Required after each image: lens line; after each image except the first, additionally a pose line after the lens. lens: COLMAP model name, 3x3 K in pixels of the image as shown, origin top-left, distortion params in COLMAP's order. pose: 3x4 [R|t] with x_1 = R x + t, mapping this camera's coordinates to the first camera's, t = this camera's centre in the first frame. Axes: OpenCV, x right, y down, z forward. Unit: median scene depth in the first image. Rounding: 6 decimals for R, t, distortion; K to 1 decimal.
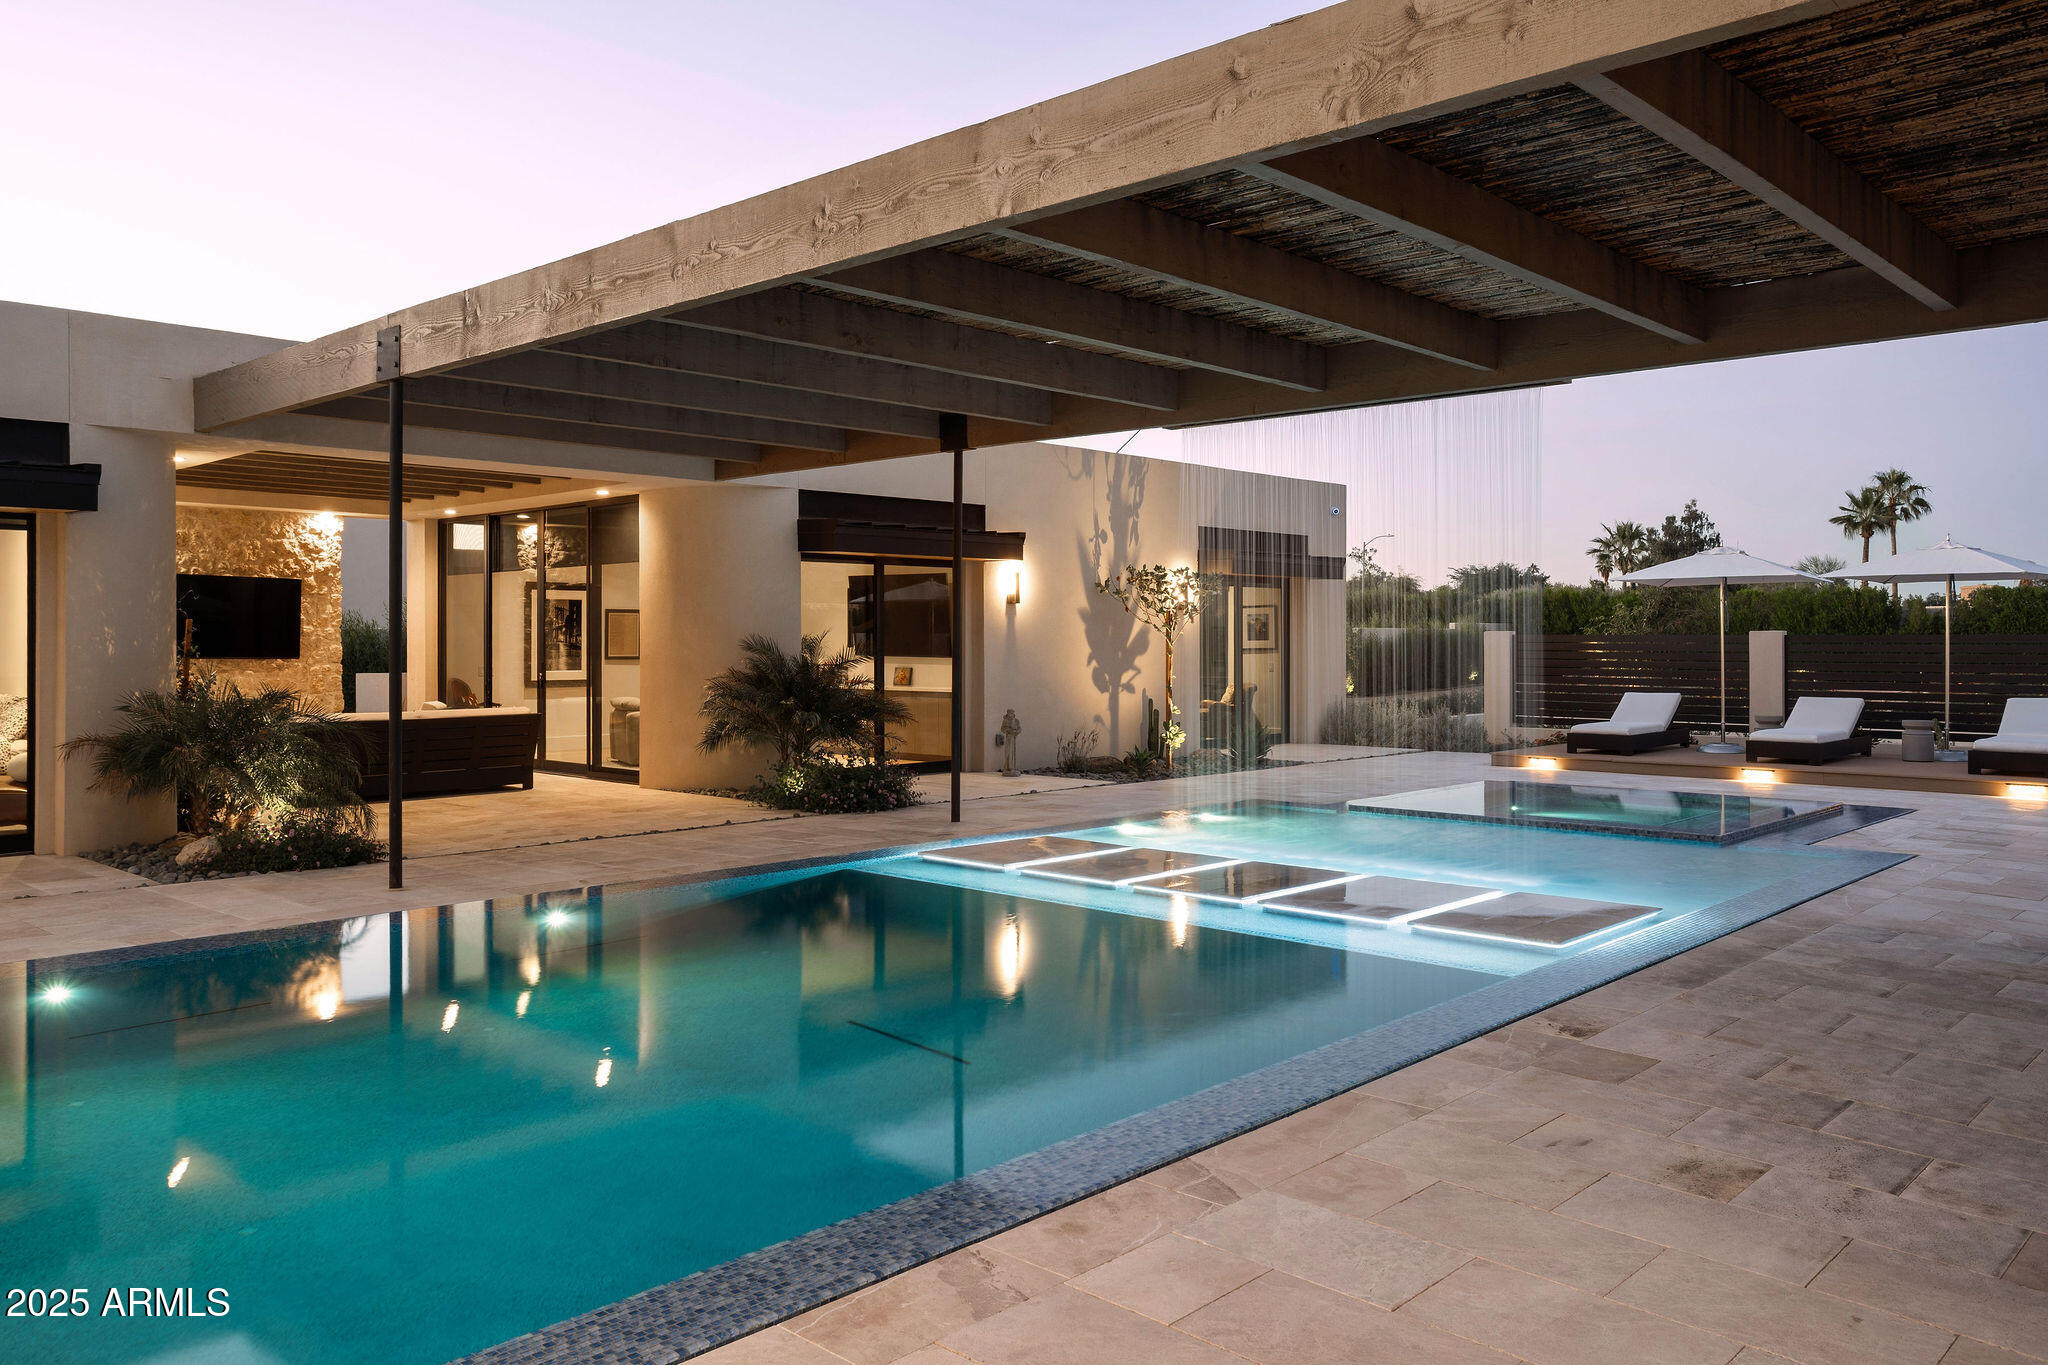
lens RADIAL K [[1548.9, 0, 992.7], [0, 1548.9, 634.3], [0, 0, 1]] dist [-0.028779, 0.001081]
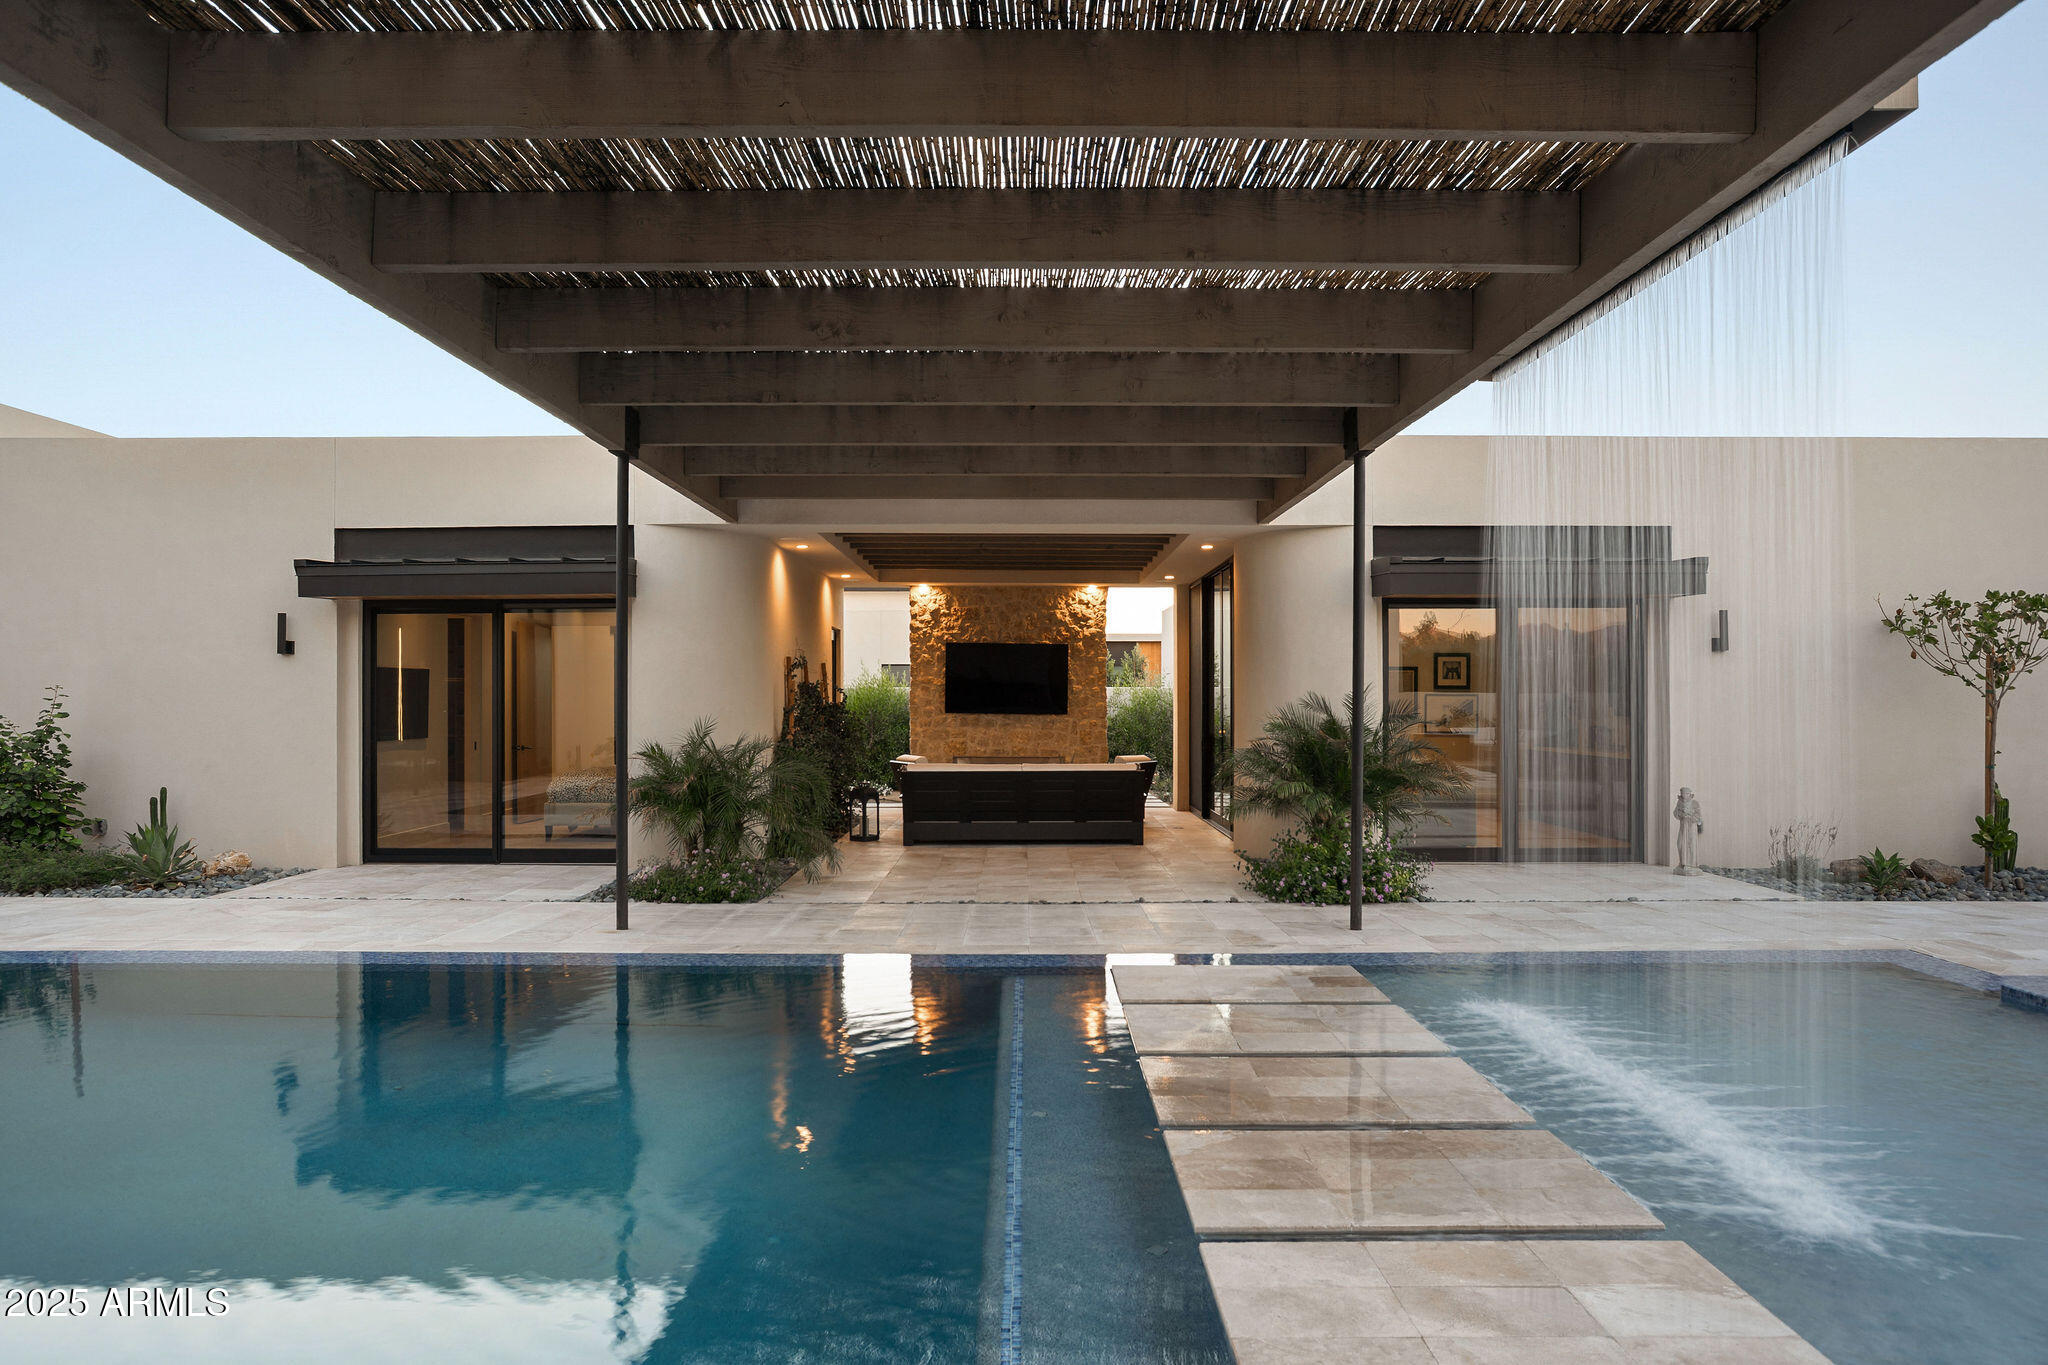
lens RADIAL K [[1339.1, 0, 1035.9], [0, 1339.1, 706.6], [0, 0, 1]] dist [-0.062259, 0.061969]
pose [[0.714416, 0.003474, -0.699712, 0.229156], [0.005474, 0.999929, 0.010554, -0.000382], [0.699700, -0.011370, 0.714347, 0.276583]]
